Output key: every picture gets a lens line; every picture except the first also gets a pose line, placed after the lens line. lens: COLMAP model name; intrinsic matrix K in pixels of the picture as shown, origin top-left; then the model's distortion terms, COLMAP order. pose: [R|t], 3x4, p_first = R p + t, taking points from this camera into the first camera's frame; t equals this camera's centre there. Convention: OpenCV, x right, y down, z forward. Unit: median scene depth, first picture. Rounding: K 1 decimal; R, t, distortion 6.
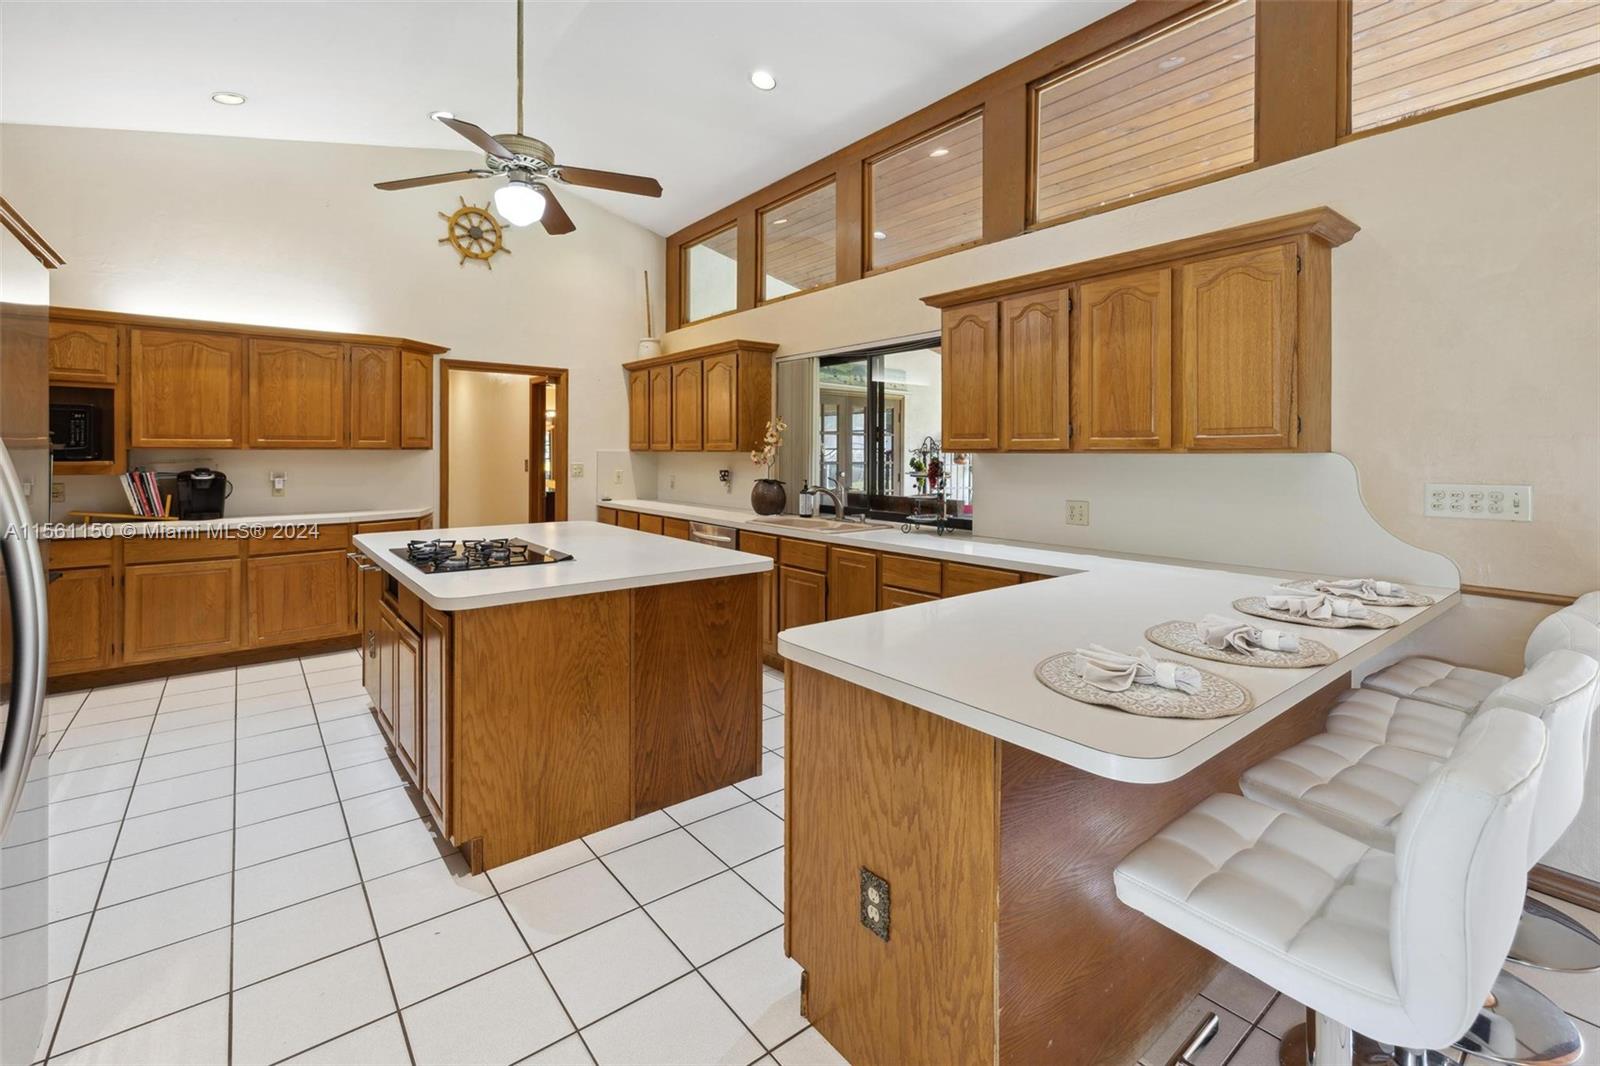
lens RADIAL K [[698.9, 0, 771.5], [0, 698.9, 455.9], [0, 0, 1]] dist [0.002633, 0.000230]
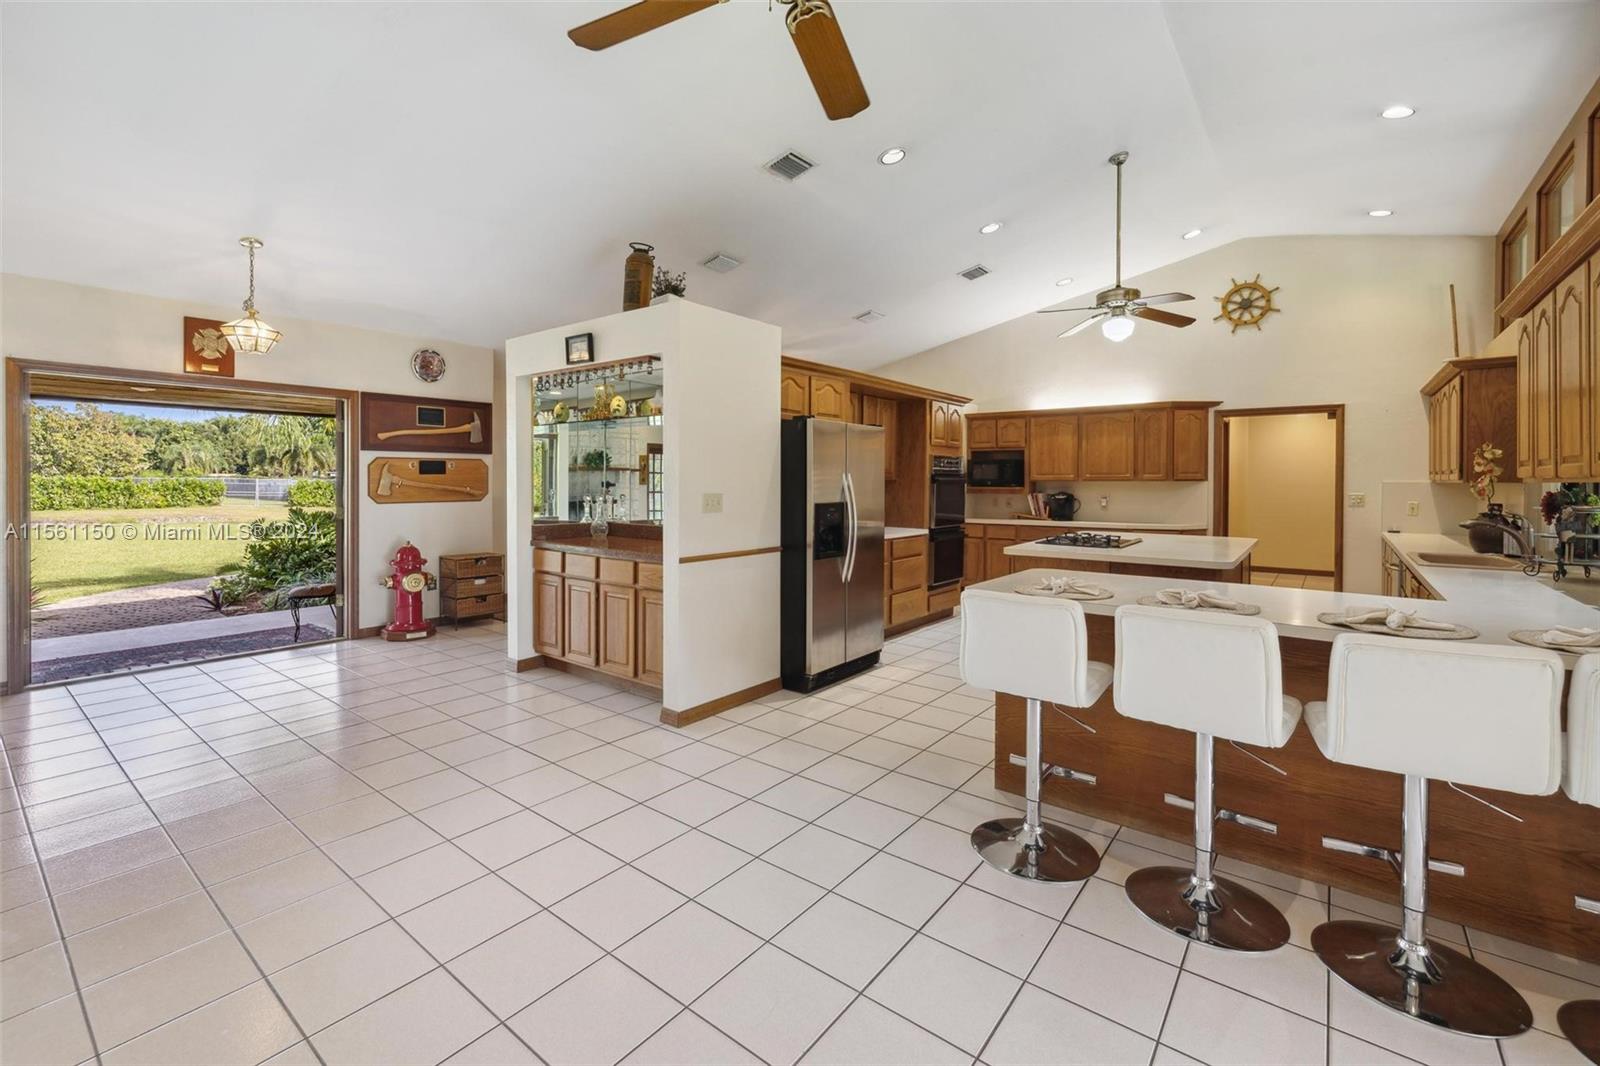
lens RADIAL K [[698.9, 0, 776.9], [0, 698.9, 486.0], [0, 0, 1]] dist [0.002633, 0.000230]
pose [[0.221837, 0.004228, -0.975075, 0.777786], [-0.008537, 0.999961, 0.002394, 0.005112], [0.975046, 0.007793, 0.221864, -0.091669]]
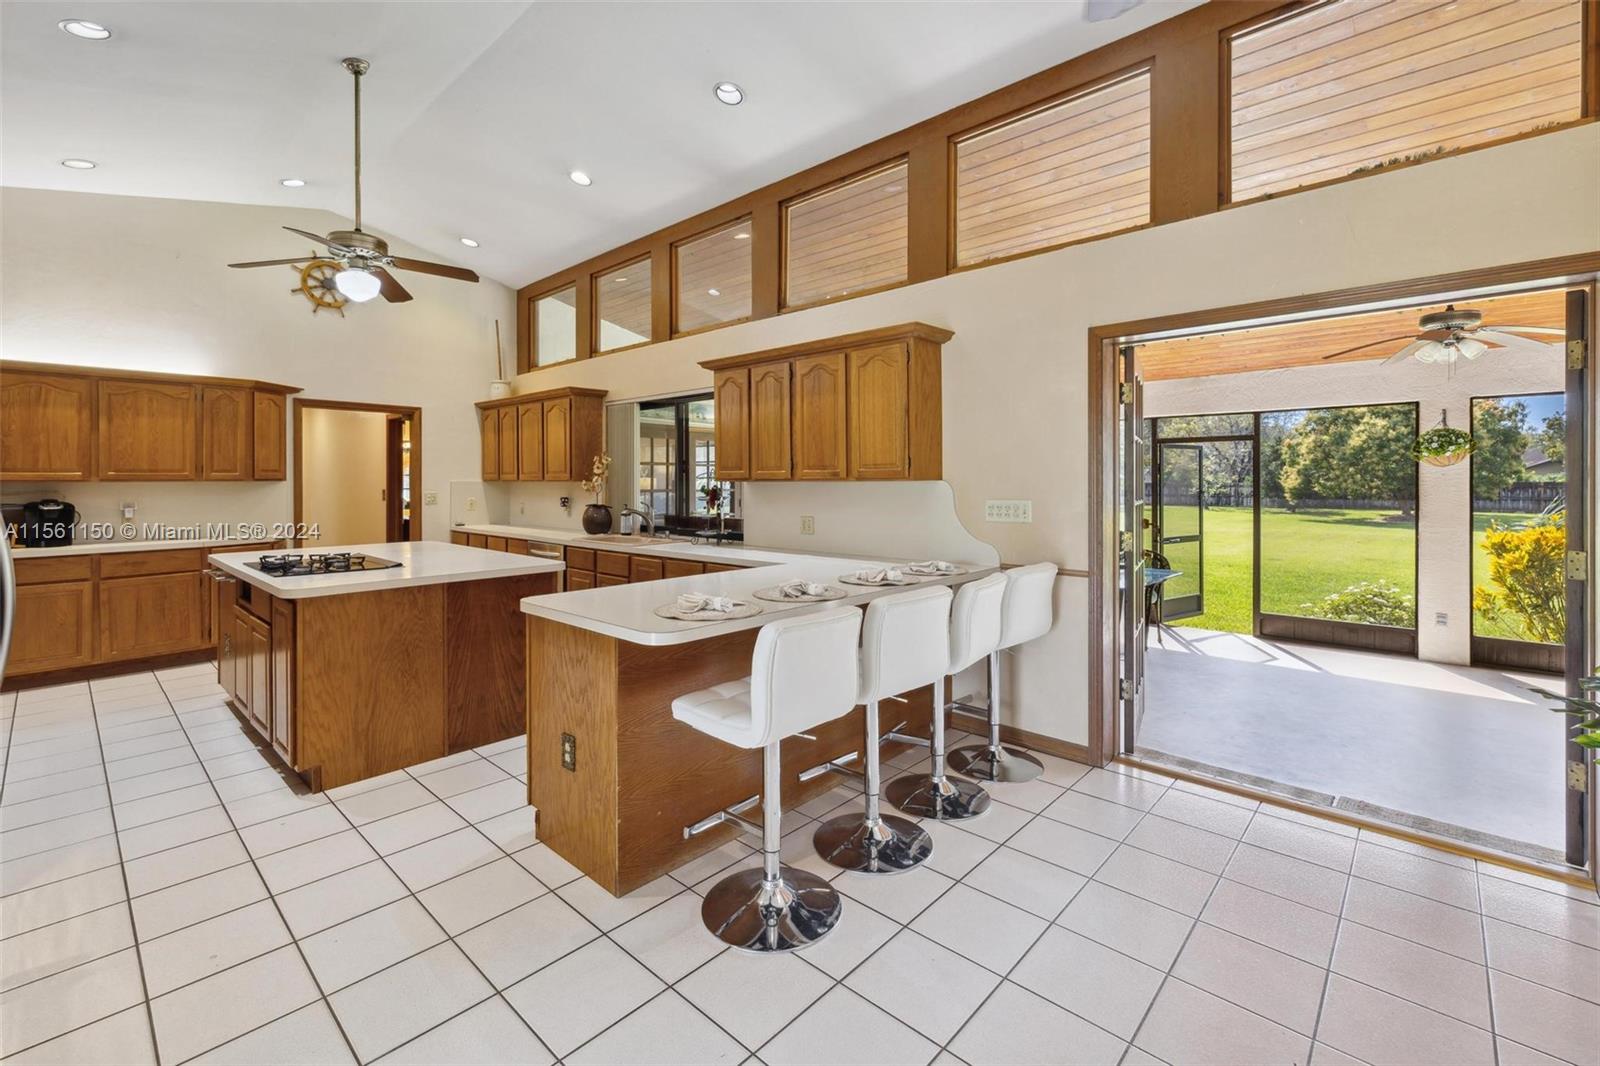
lens RADIAL K [[698.9, 0, 786.4], [0, 698.9, 483.1], [0, 0, 1]] dist [0.002633, 0.000230]
pose [[0.986926, -0.005766, 0.161070, 0.143960], [0.006048, 0.999981, -0.001258, 0.000693], [-0.161060, 0.002215, 0.986942, -0.267120]]
